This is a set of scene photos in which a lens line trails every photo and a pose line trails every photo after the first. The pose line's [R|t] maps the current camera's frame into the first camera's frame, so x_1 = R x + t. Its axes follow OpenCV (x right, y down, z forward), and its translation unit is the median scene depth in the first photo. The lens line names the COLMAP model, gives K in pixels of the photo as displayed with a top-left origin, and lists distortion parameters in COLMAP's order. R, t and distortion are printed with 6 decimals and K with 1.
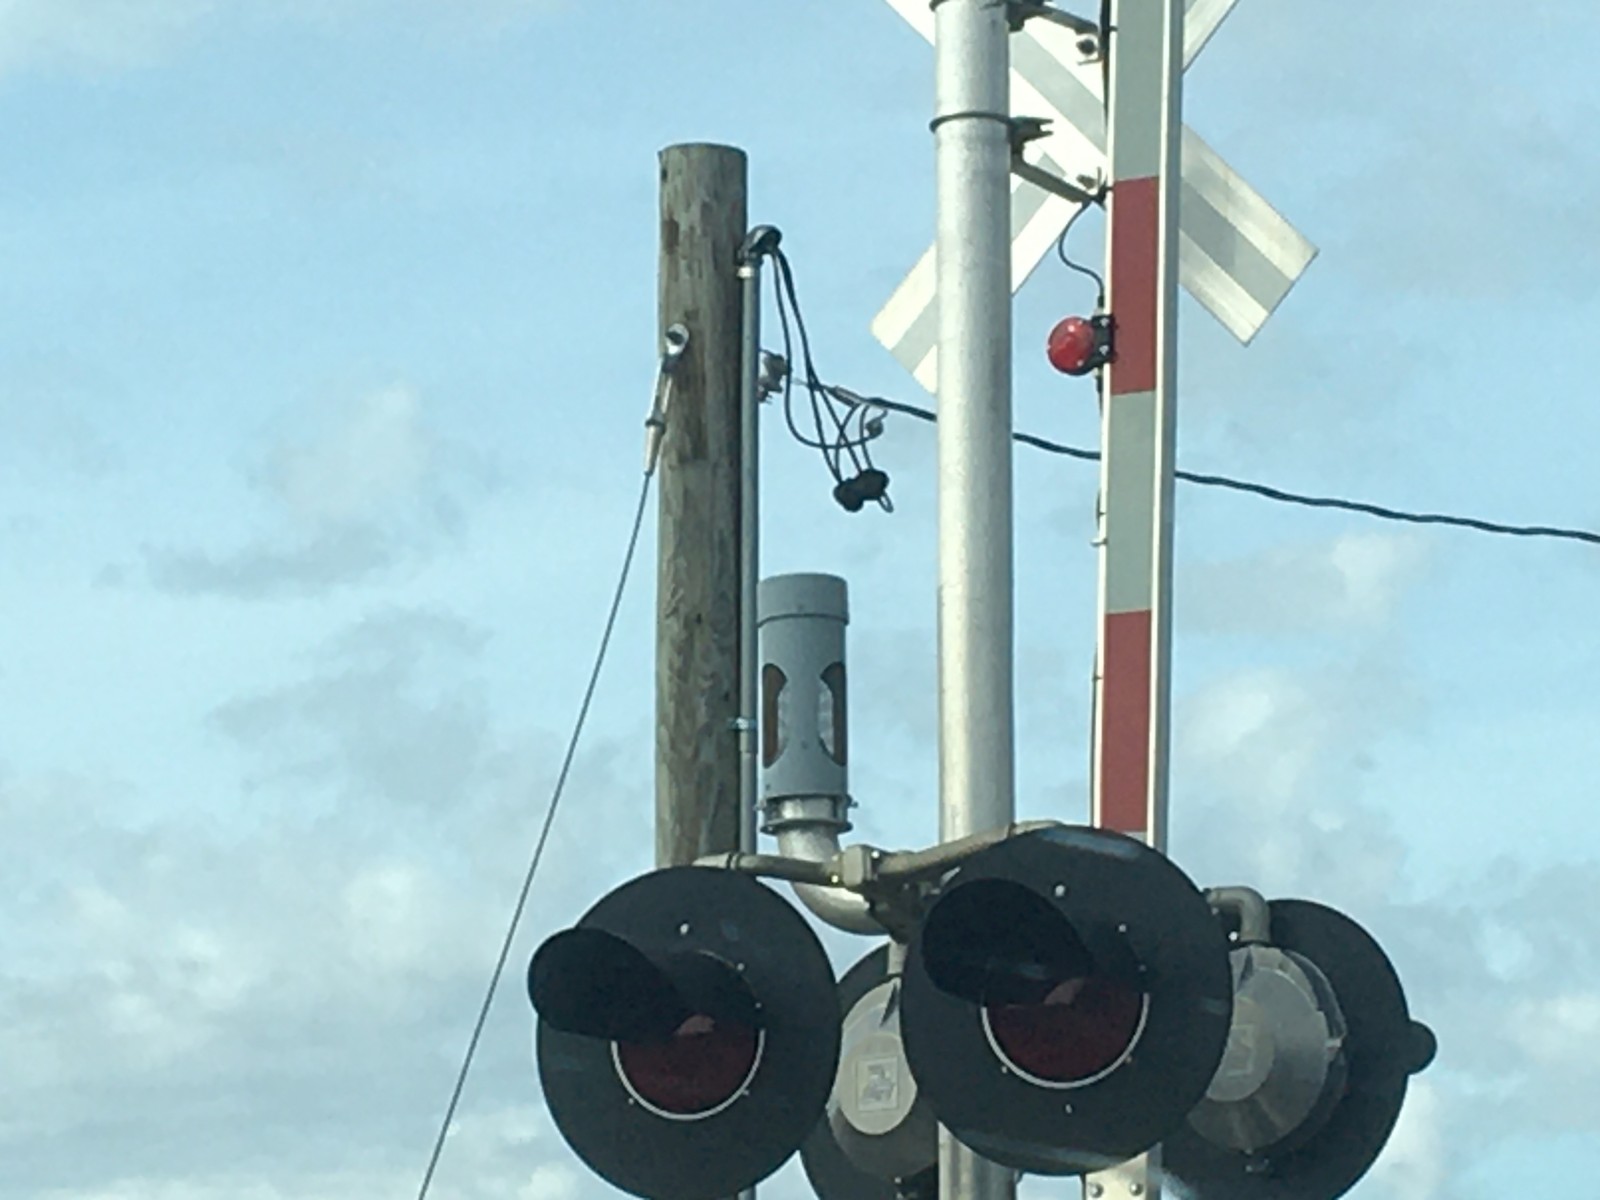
lens RADIAL K [[6734.4, 0, 800.0], [0, 6734.4, 600.0], [0, 0, 1]] dist [0.067929, 2.695303]
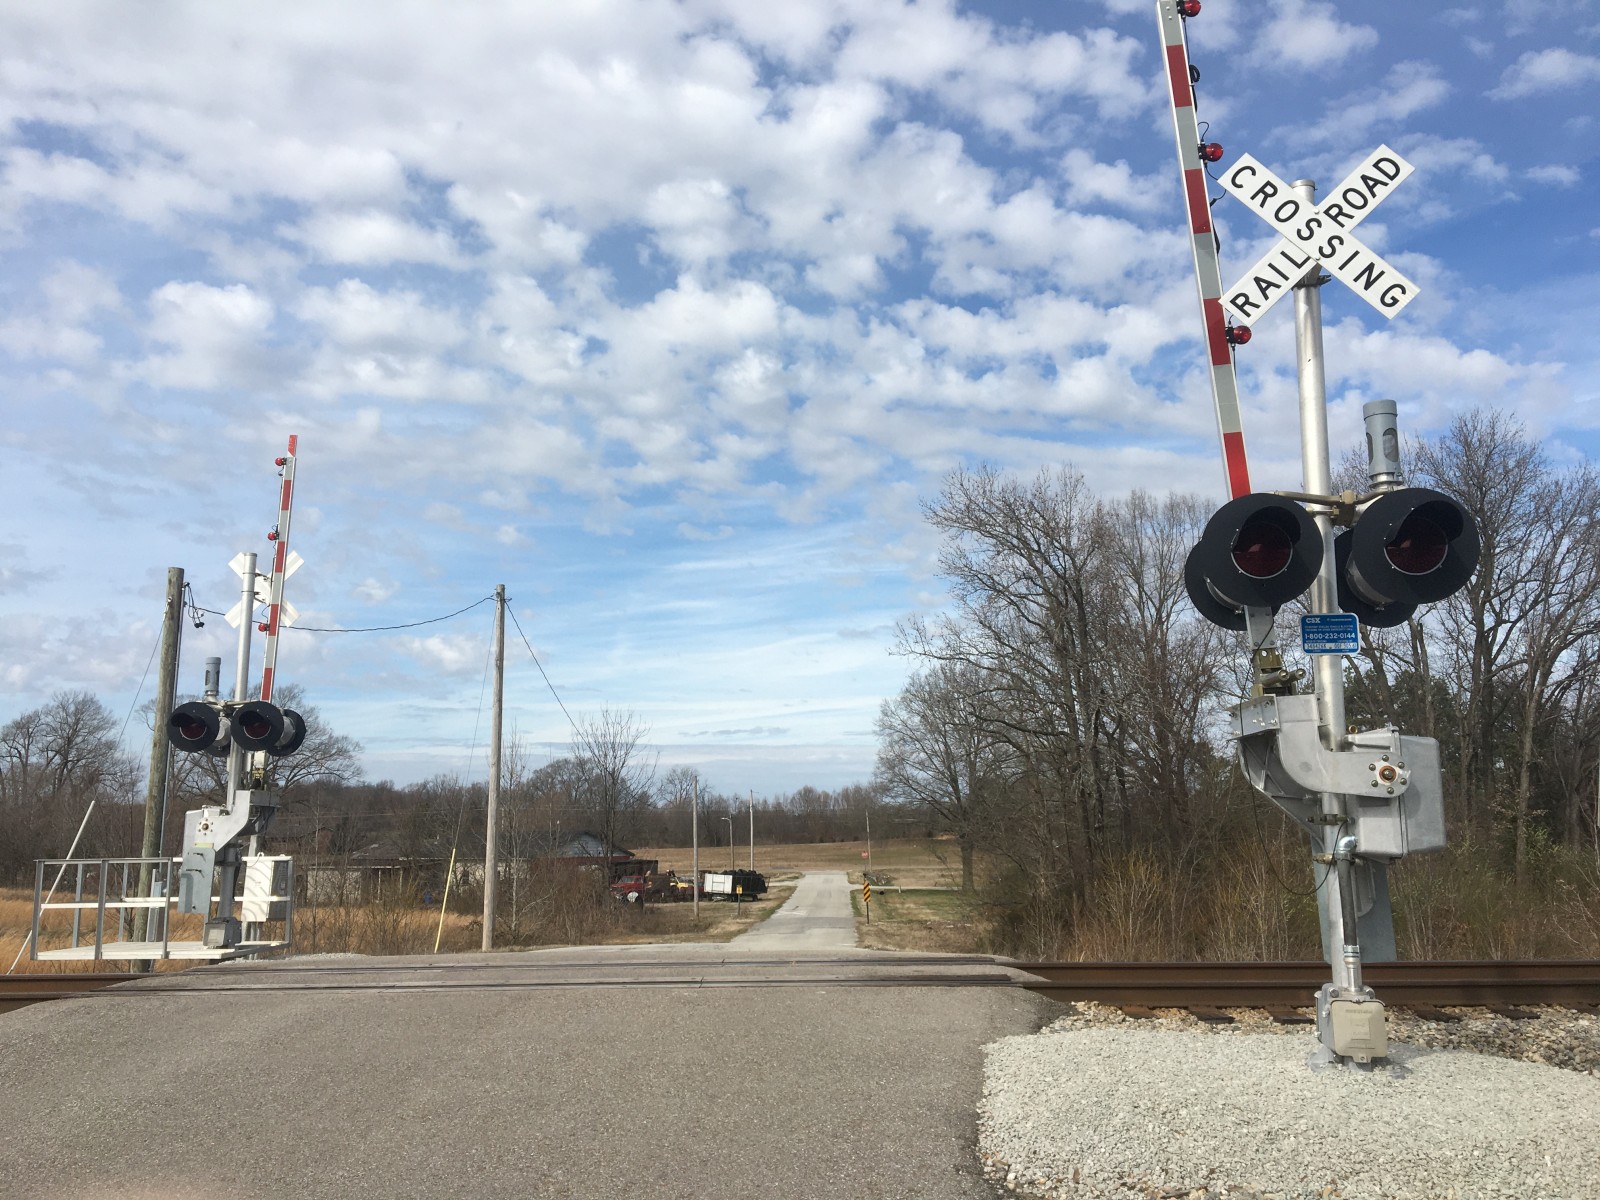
lens RADIAL K [[1311.0, 0, 800.0], [0, 1311.0, 600.0], [0, 0, 1]] dist [0.082213, -0.135160]
pose [[0.861270, 0.089758, 0.500158, -0.130204], [-0.098047, 0.995134, -0.009748, -0.083624], [-0.498599, -0.040643, 0.865879, -0.345545]]
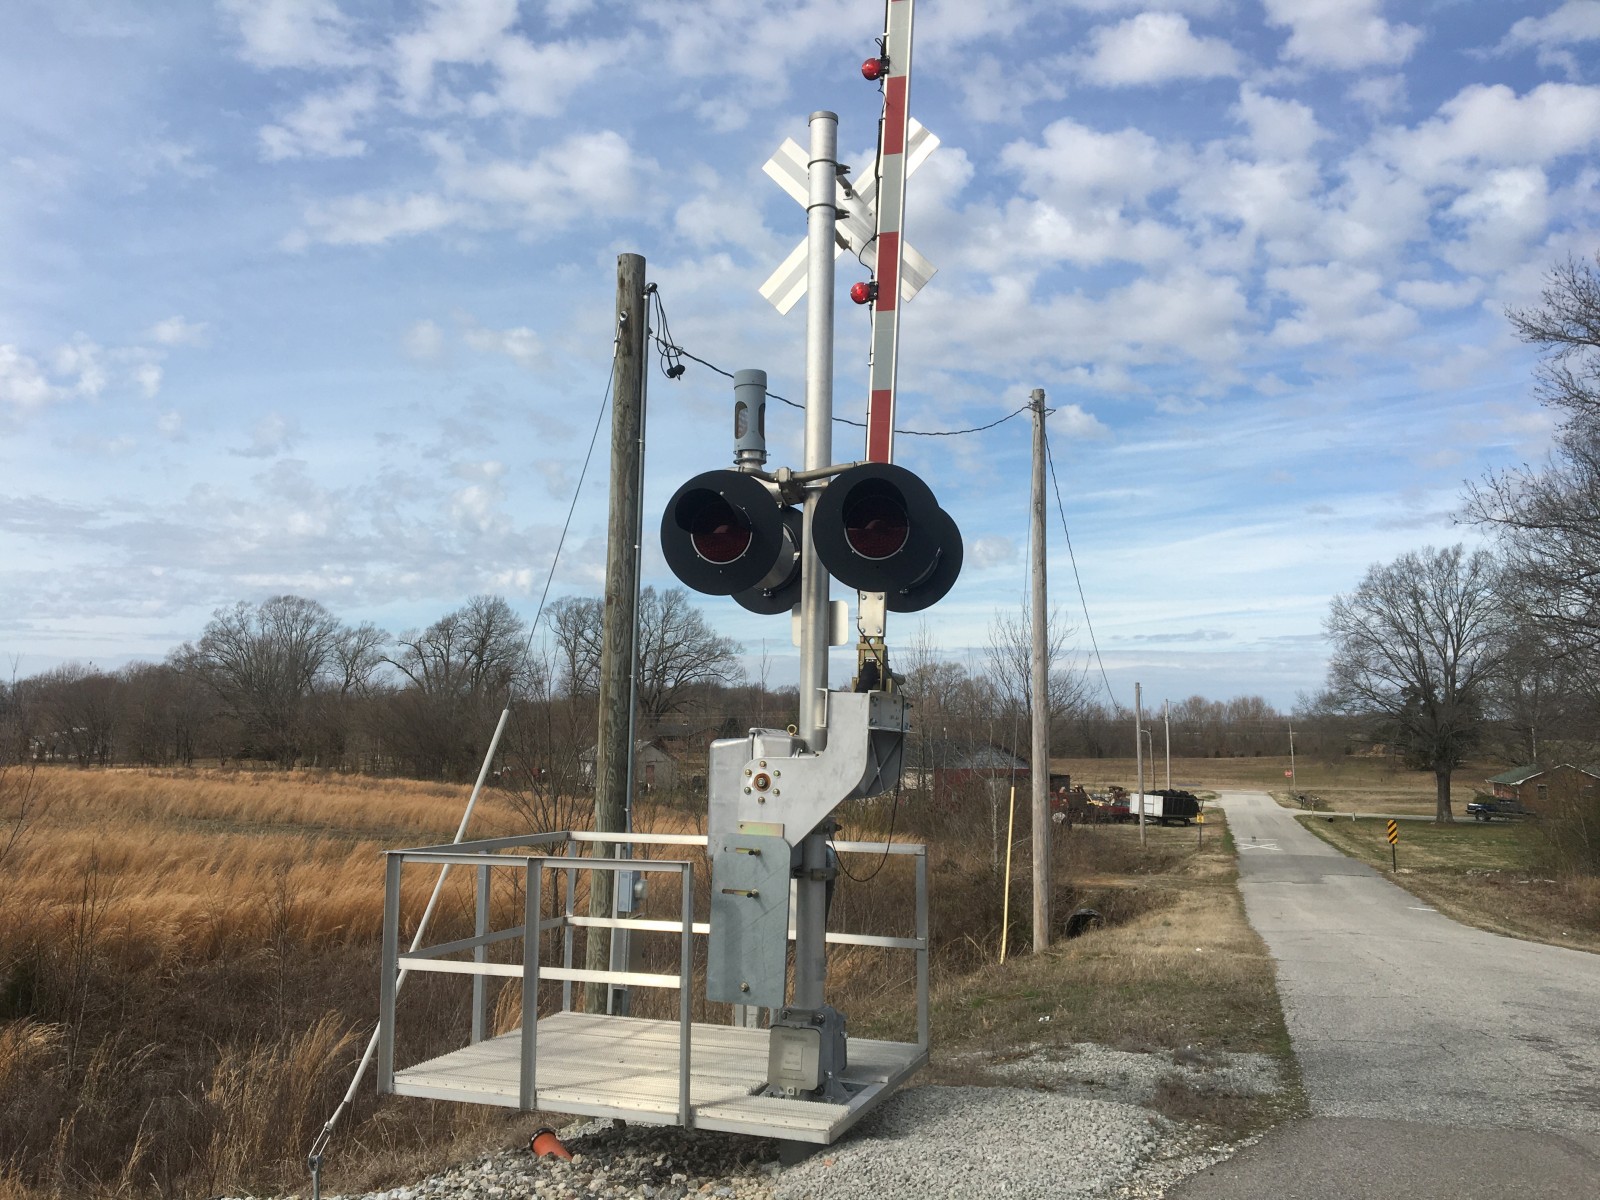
lens RADIAL K [[1333.2, 0, 803.3], [0, 1333.2, 617.3], [0, 0, 1]] dist [0.090503, -0.096655]
pose [[0.964351, 0.045718, 0.260646, -0.094544], [-0.073435, 0.992512, 0.097611, 0.033621], [-0.254232, -0.113272, 0.960487, 0.365402]]
